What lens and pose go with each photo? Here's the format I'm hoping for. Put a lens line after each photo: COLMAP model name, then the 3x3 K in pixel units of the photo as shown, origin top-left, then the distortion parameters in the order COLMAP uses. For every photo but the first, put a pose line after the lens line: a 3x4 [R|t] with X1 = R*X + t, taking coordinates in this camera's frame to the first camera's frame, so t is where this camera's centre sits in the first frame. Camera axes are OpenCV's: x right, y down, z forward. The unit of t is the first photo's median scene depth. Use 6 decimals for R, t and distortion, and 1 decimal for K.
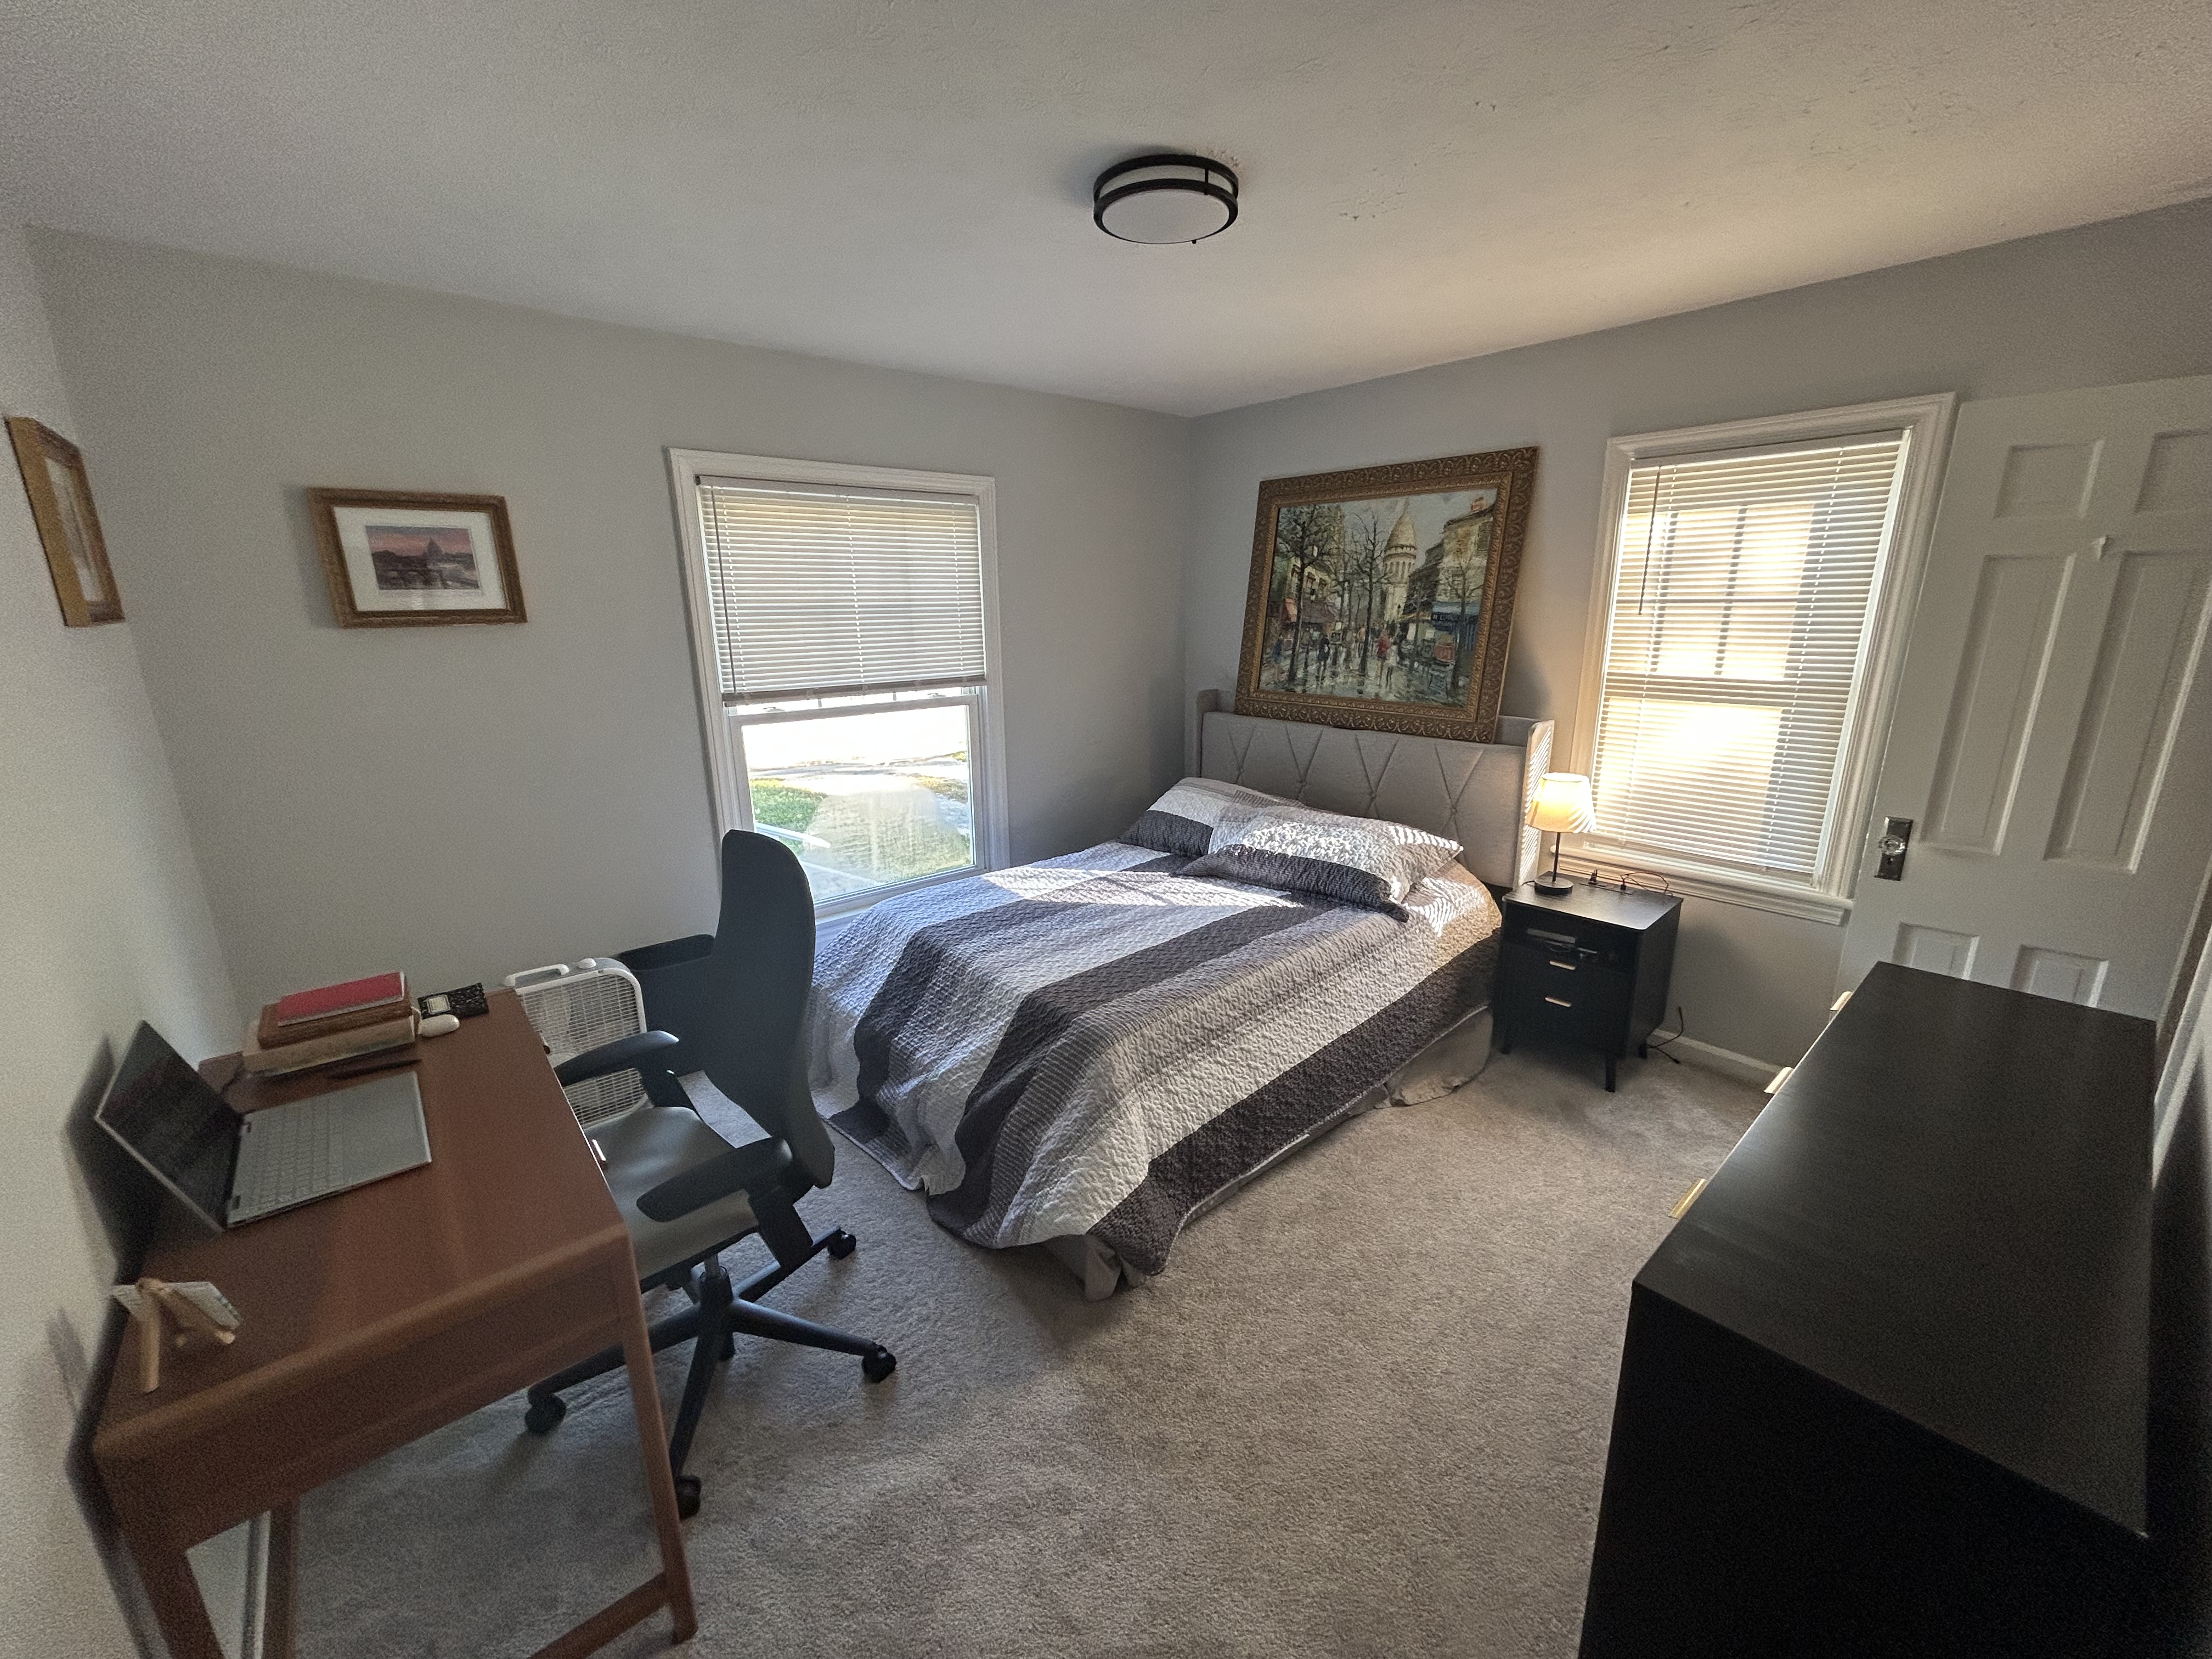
lens RADIAL K [[887.5, 0, 1109.5], [0, 887.5, 828.8], [0, 0, 1]] dist [-0.002148, -0.000200]
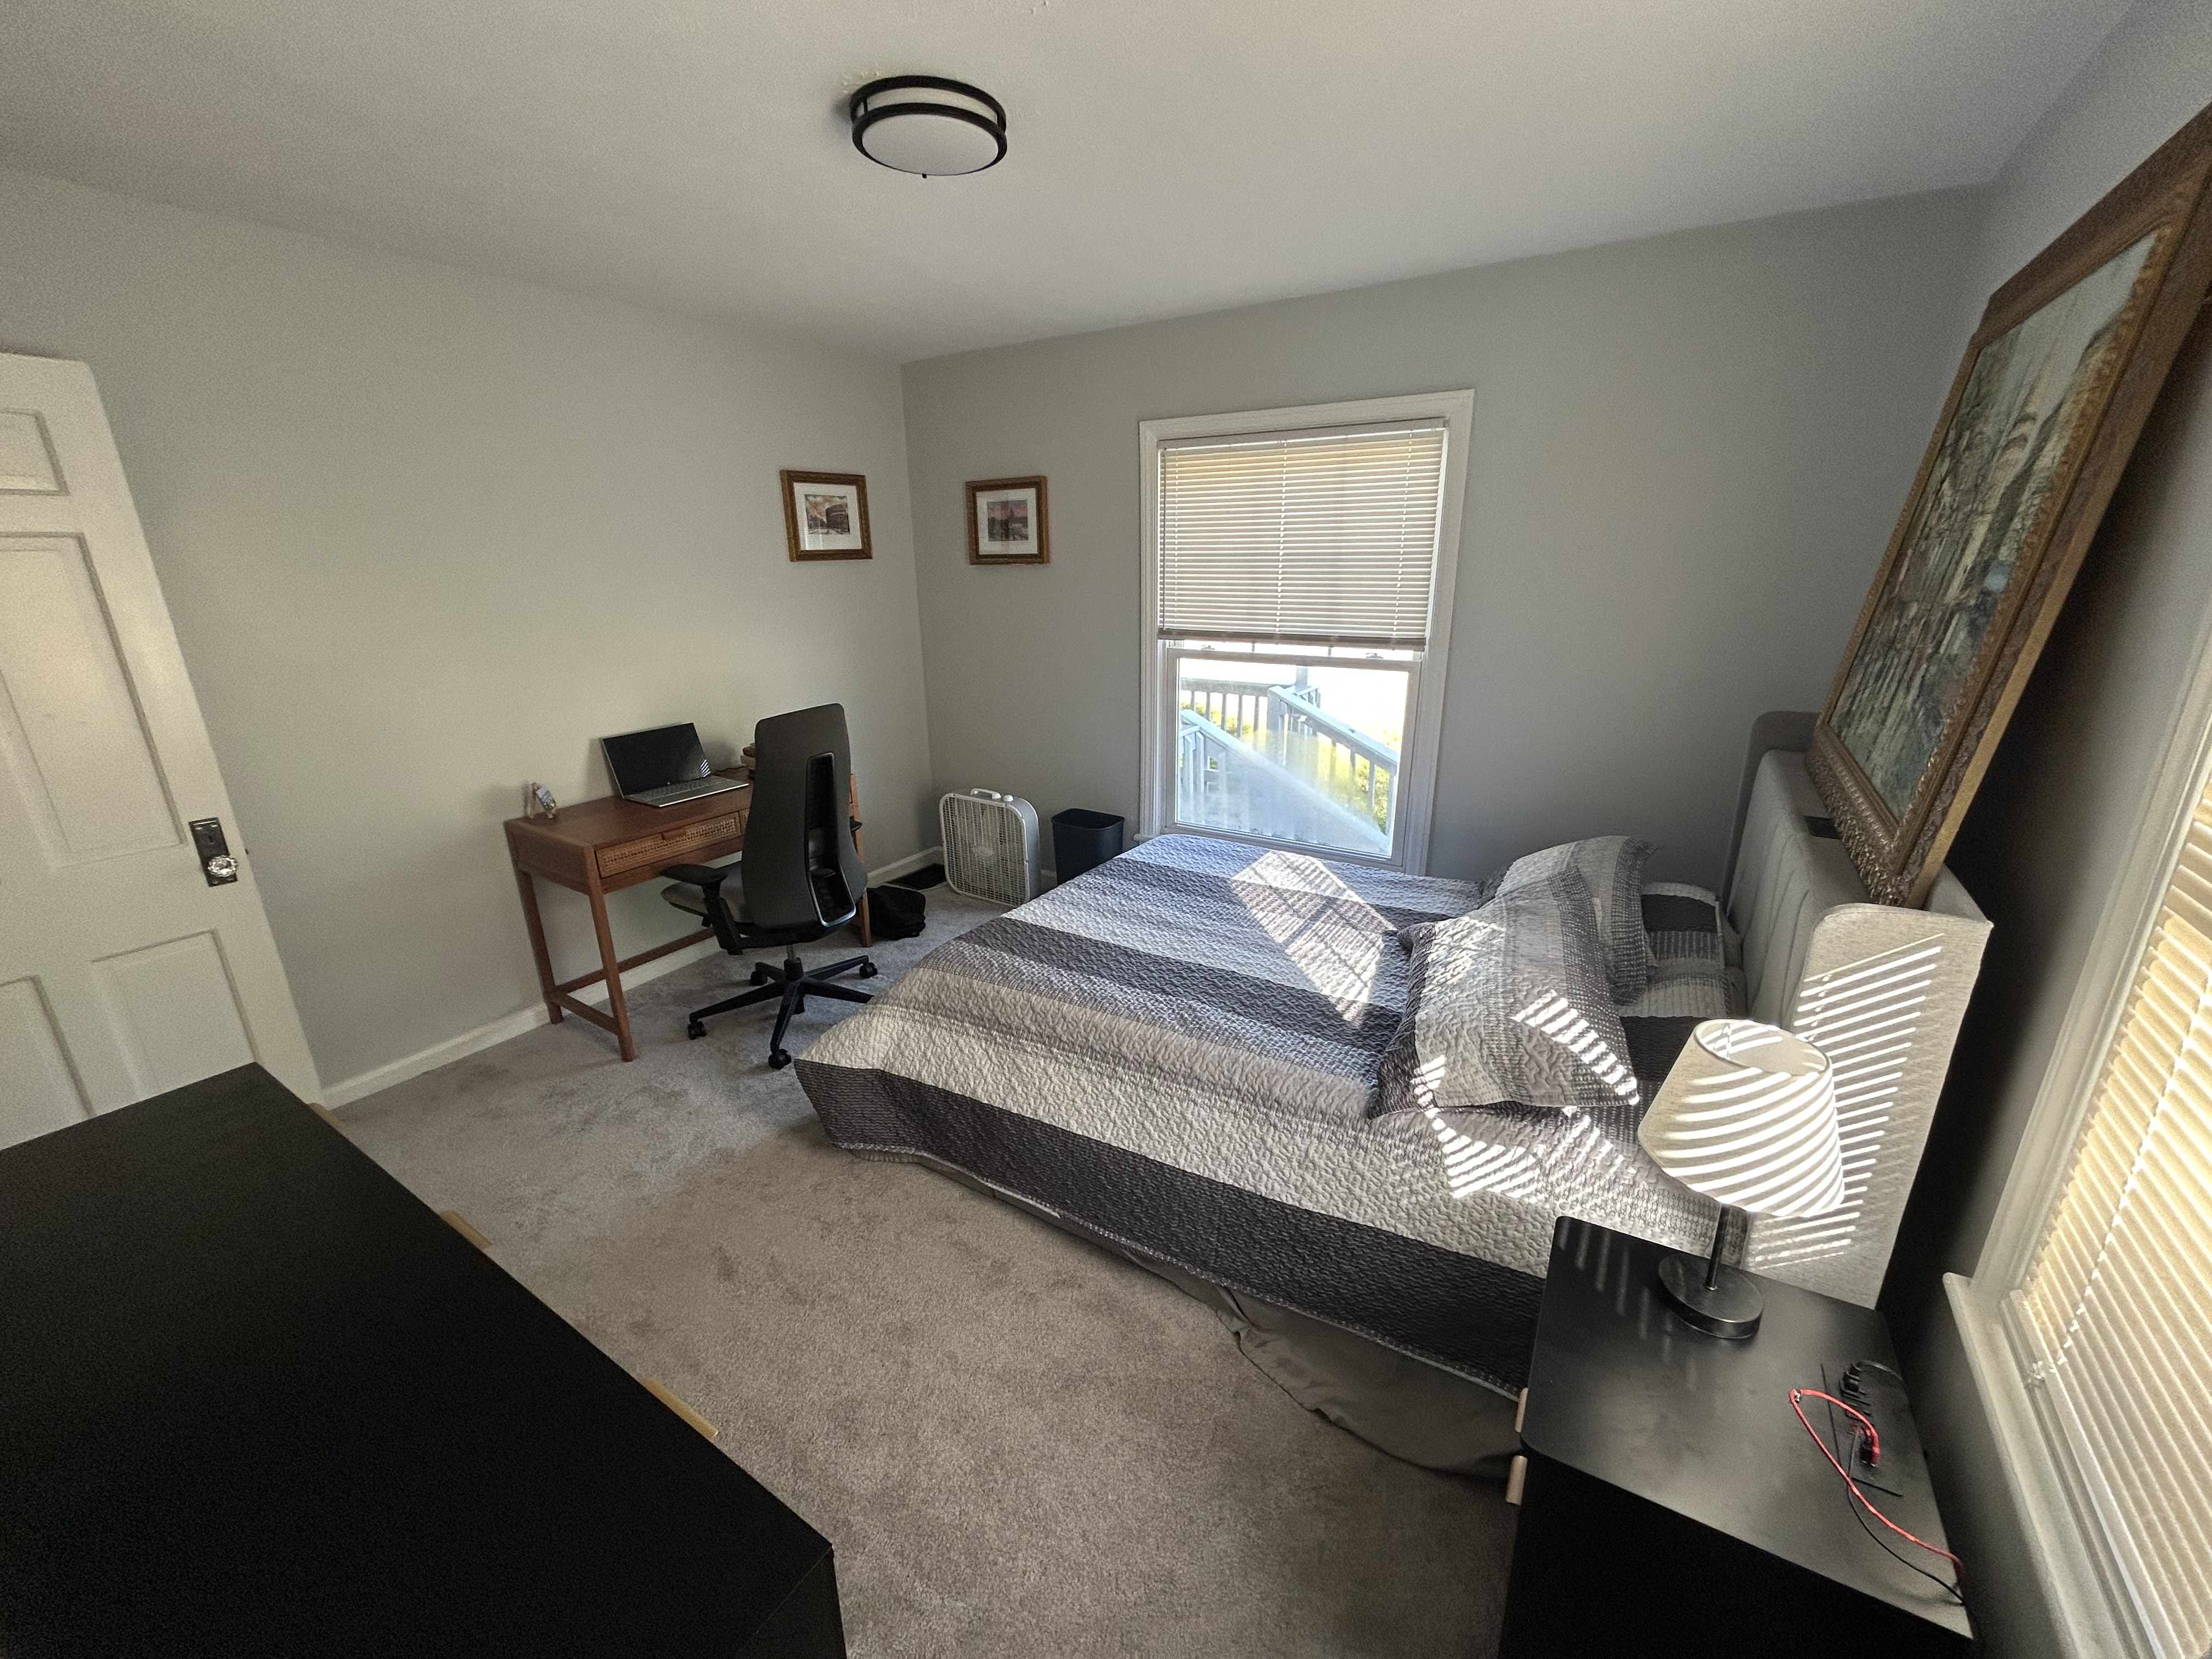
lens RADIAL K [[887.5, 0, 1104.7], [0, 887.5, 827.1], [0, 0, 1]] dist [-0.002148, -0.000200]
pose [[0.279419, 0.293339, -0.914263, 0.709968], [-0.233596, 0.944349, 0.231599, -0.157570], [0.931321, 0.148855, 0.332392, 0.574265]]
